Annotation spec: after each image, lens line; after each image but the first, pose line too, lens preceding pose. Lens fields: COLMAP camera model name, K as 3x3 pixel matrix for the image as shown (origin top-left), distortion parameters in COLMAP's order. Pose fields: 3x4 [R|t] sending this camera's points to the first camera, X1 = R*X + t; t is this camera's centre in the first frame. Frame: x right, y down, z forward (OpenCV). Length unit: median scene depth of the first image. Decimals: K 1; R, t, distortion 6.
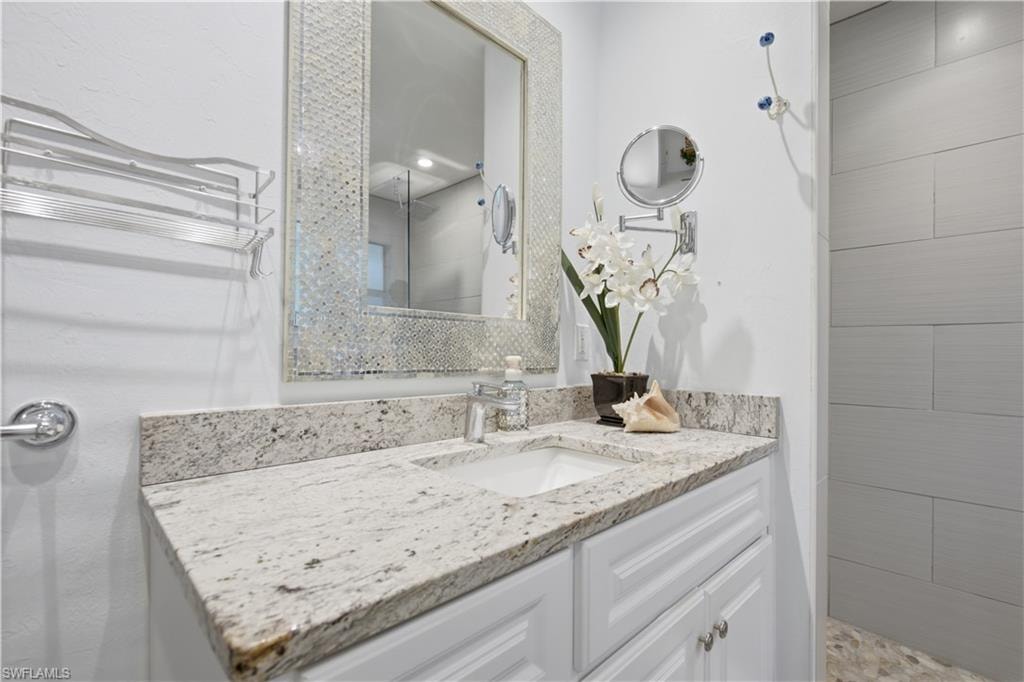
lens RADIAL K [[463.0, 0, 512.3], [0, 463.0, 350.5], [0, 0, 1]] dist [-0.003501, -0.000445]
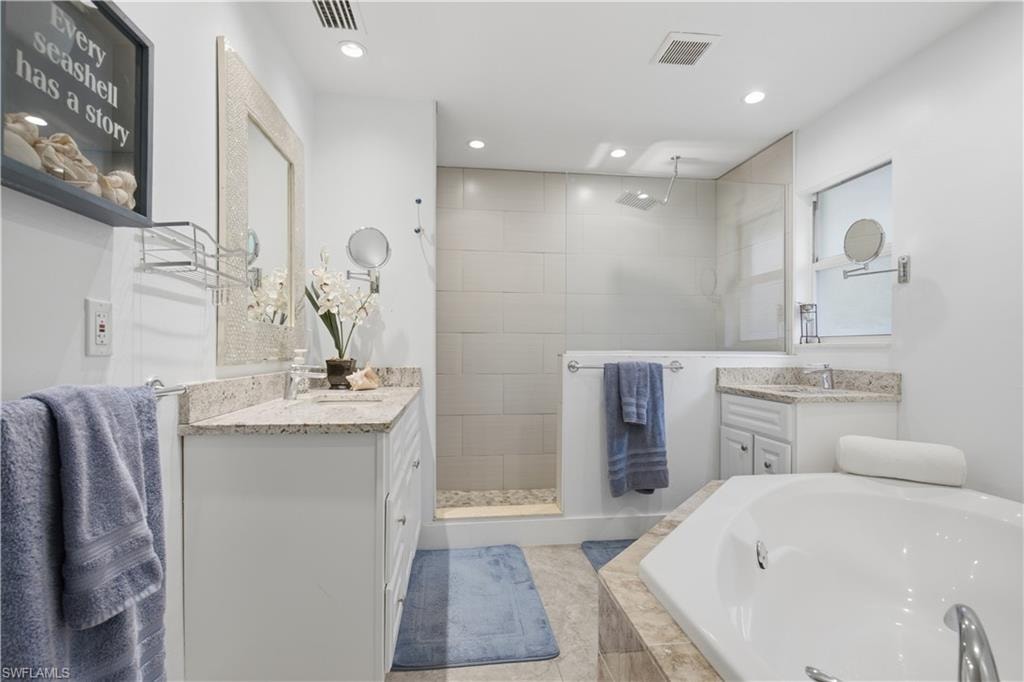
lens RADIAL K [[463.0, 0, 510.9], [0, 463.0, 344.8], [0, 0, 1]] dist [-0.003501, -0.000445]
pose [[0.608255, -0.001608, 0.793740, -0.798077], [-0.000986, 0.999996, 0.002782, -0.010033], [-0.793741, -0.002475, 0.608251, -0.580808]]
